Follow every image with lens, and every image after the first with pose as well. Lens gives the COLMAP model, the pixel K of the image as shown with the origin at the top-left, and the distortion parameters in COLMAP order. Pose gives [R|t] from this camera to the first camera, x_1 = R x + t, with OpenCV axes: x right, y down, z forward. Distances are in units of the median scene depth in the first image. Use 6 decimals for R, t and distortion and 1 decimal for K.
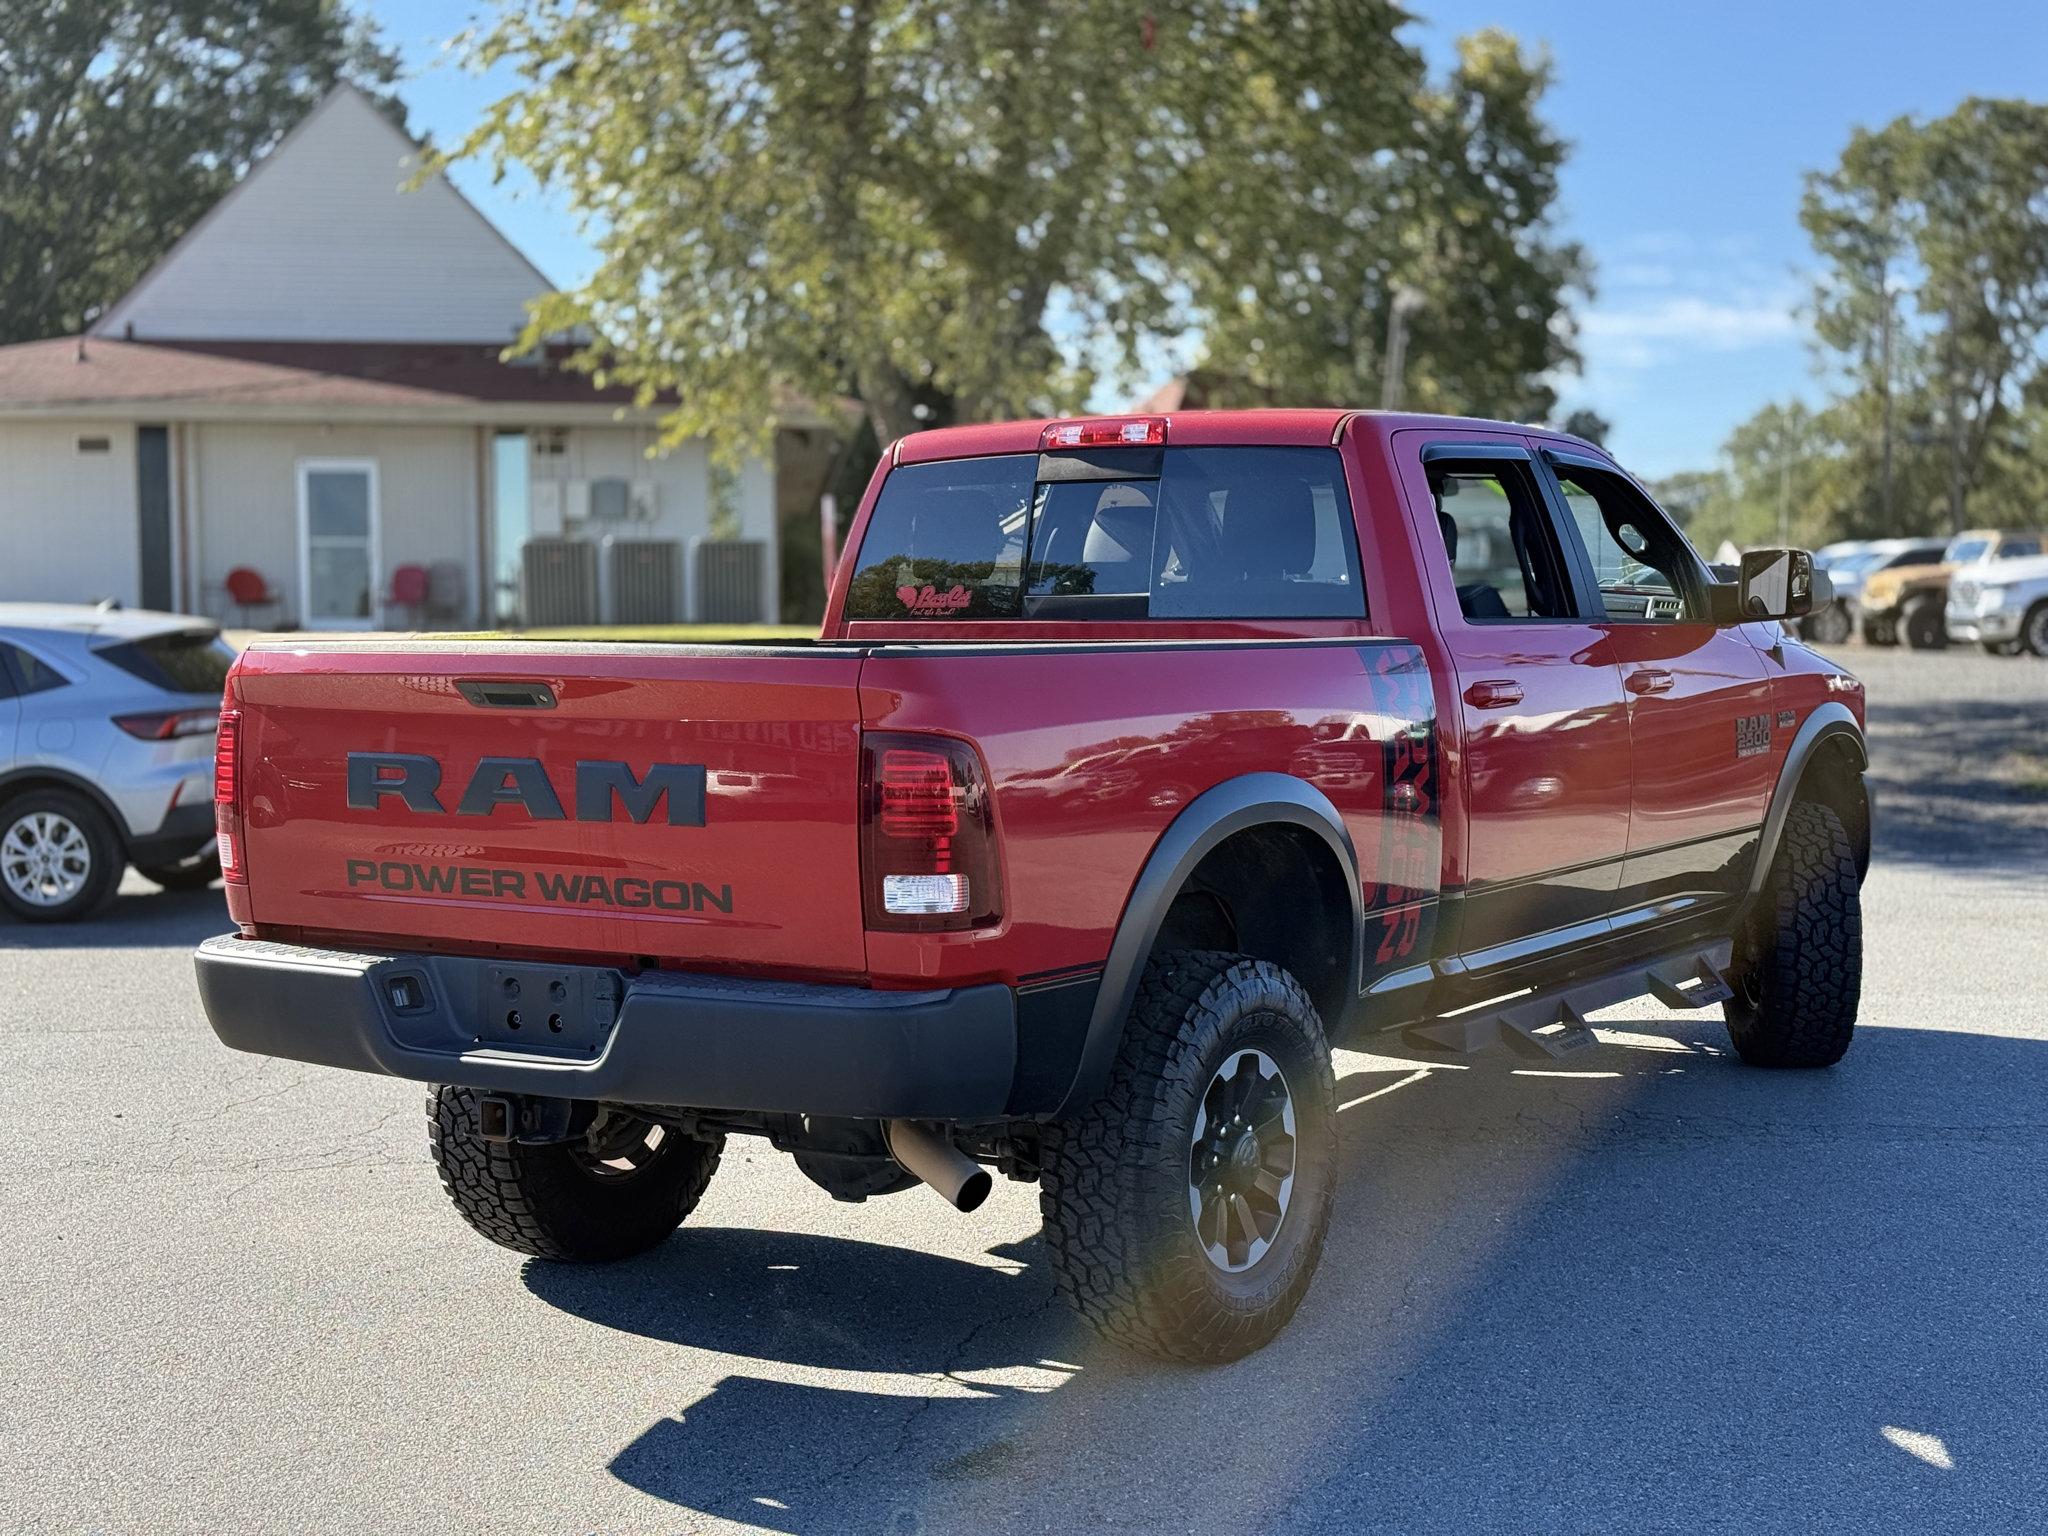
lens RADIAL K [[2841.5, 0, 1018.7], [0, 2841.5, 787.9], [0, 0, 1]] dist [0.148167, 0.000000]
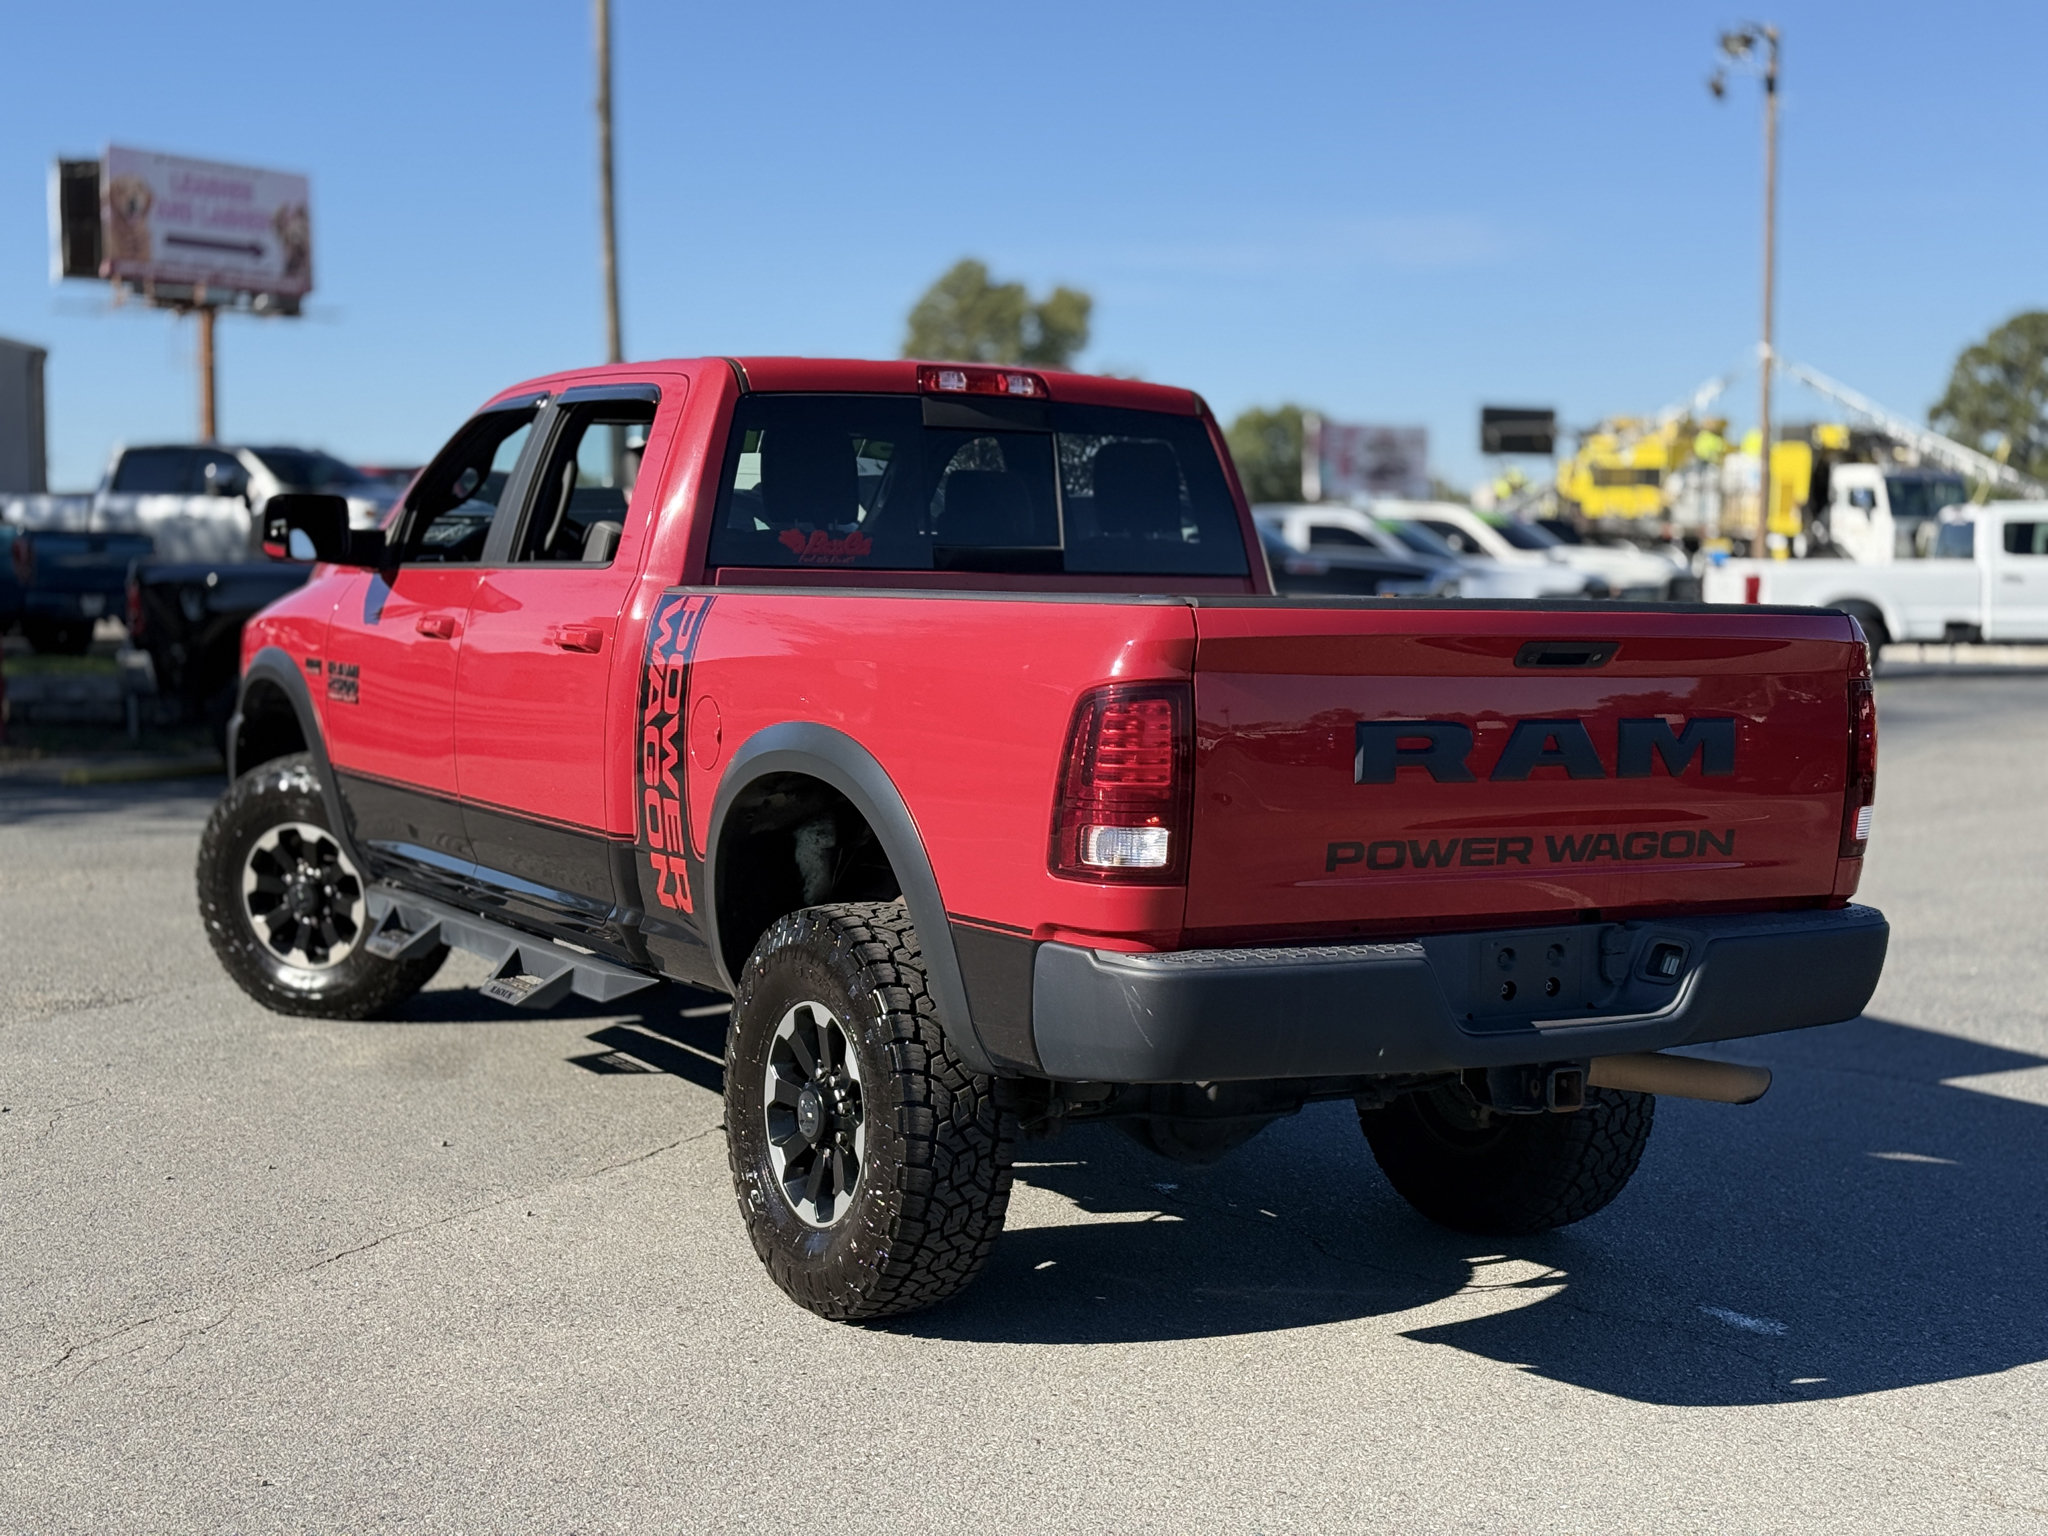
lens RADIAL K [[2869.8, 0, 1023.7], [0, 2869.8, 766.8], [0, 0, 1]] dist [0.121100, 0.000000]
pose [[0.423027, -0.047954, 0.904847, -0.871073], [0.033582, 0.998742, 0.037230, -0.028172], [-0.905495, 0.014637, 0.424105, 0.566910]]
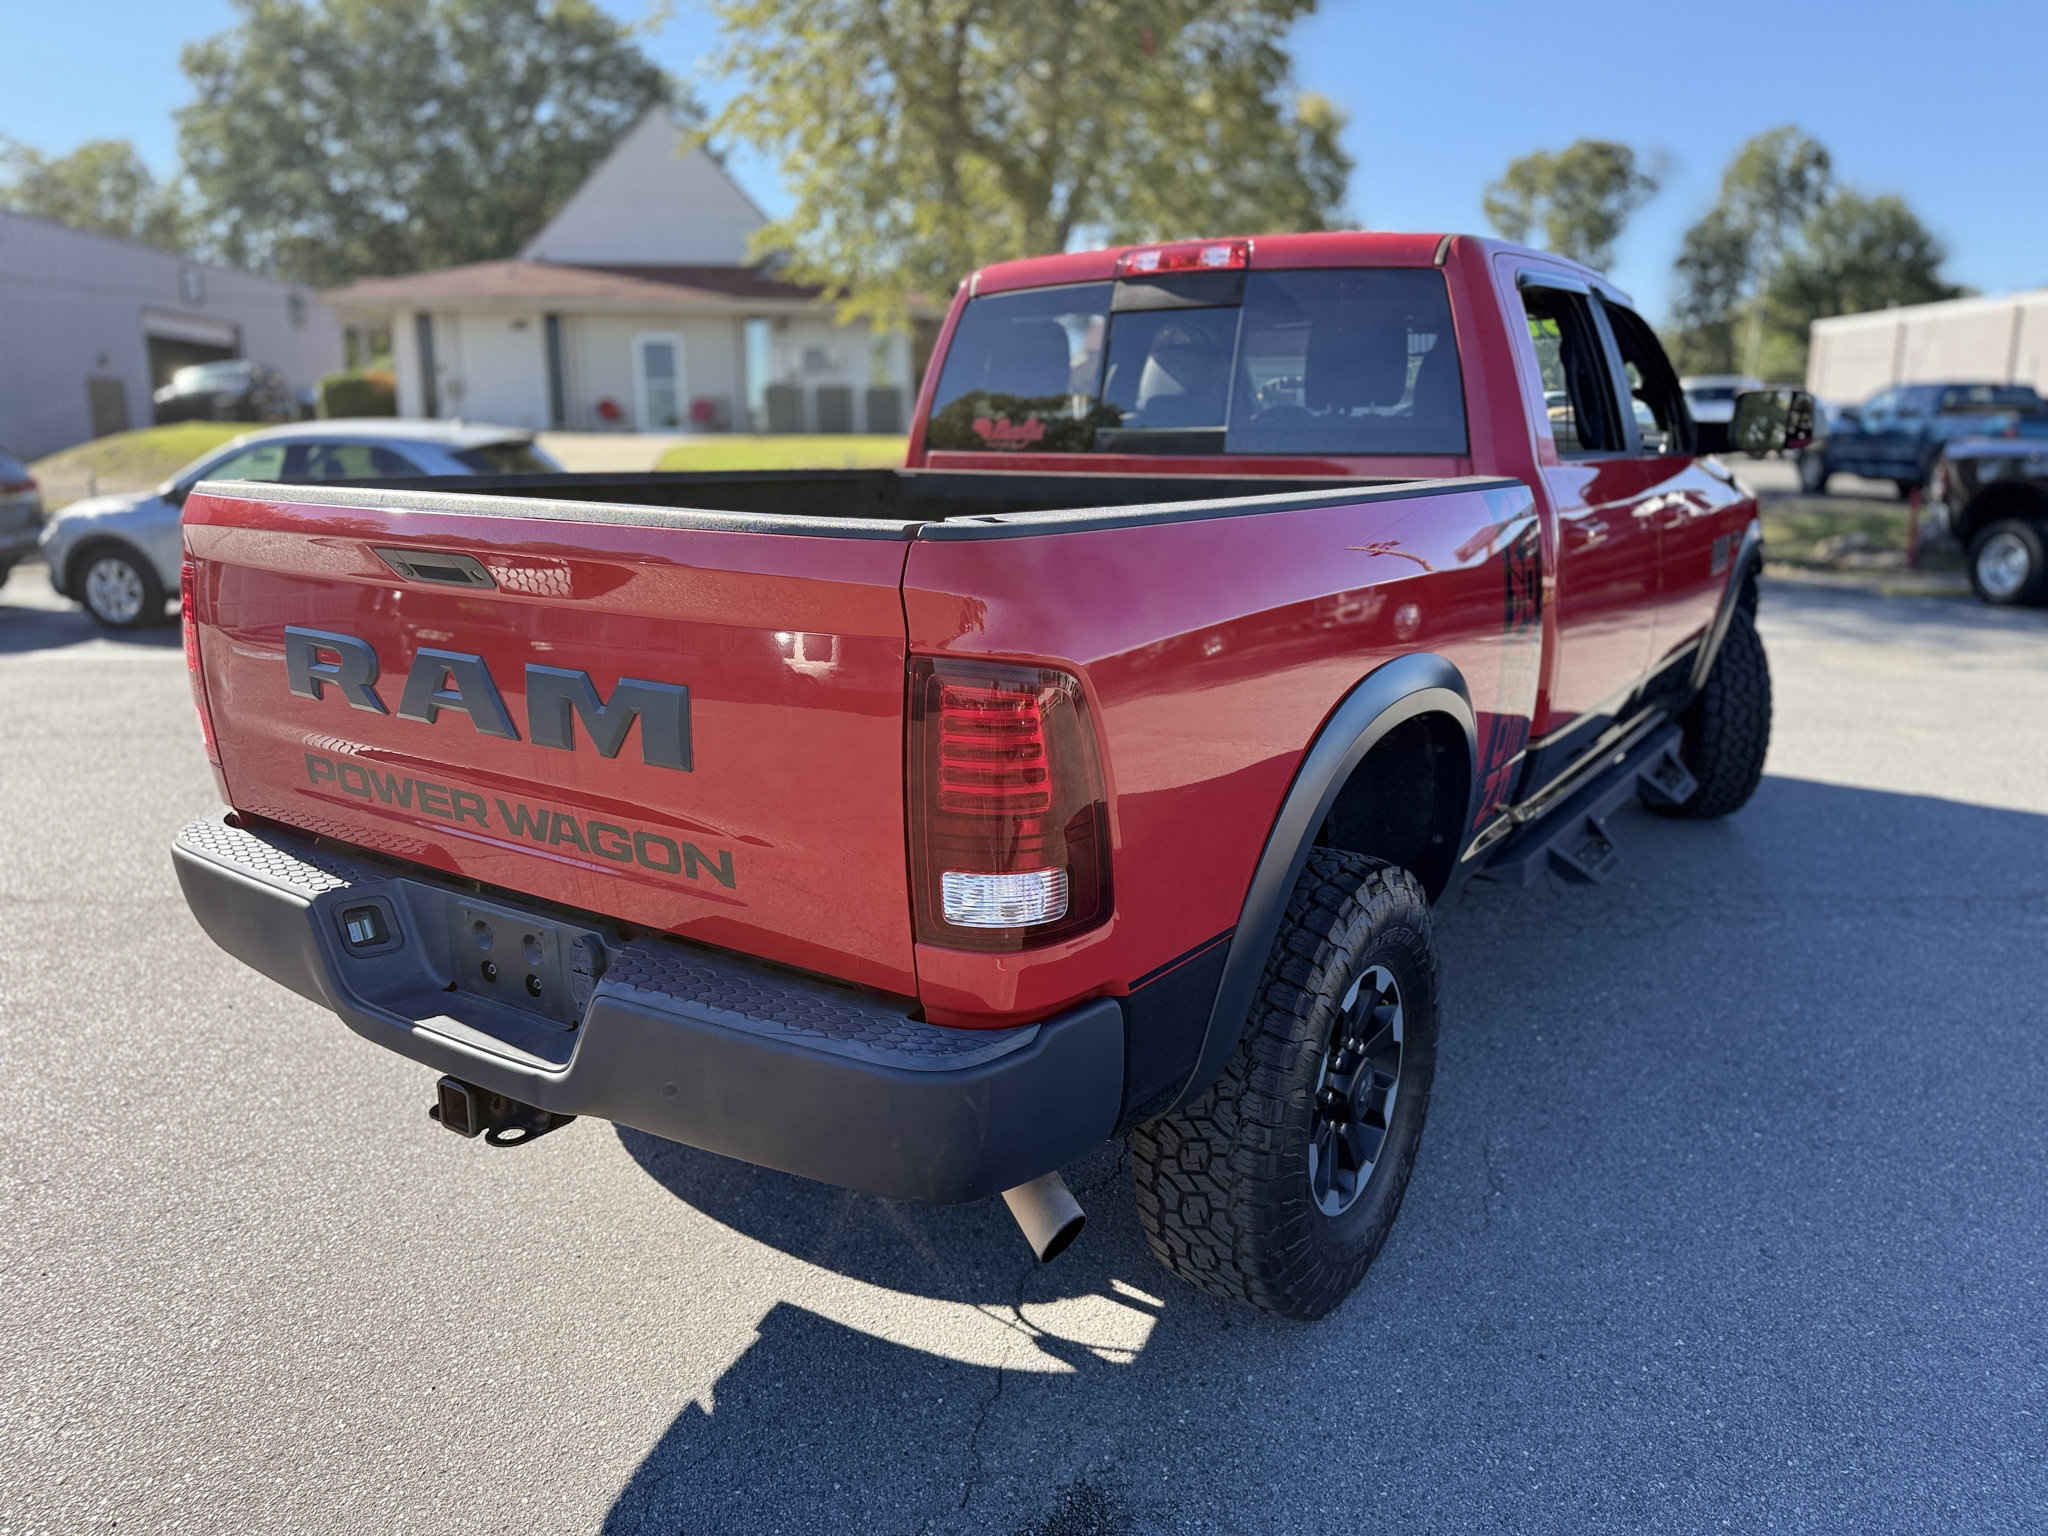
lens RADIAL K [[1455.6, 0, 1027.0], [0, 1455.6, 781.1], [0, 0, 1]] dist [0.053208, -0.015143]
pose [[0.999894, 0.011283, -0.009245, -0.017090], [-0.009489, 0.984478, 0.175251, -0.034940], [0.011079, -0.175145, 0.984480, 0.468122]]
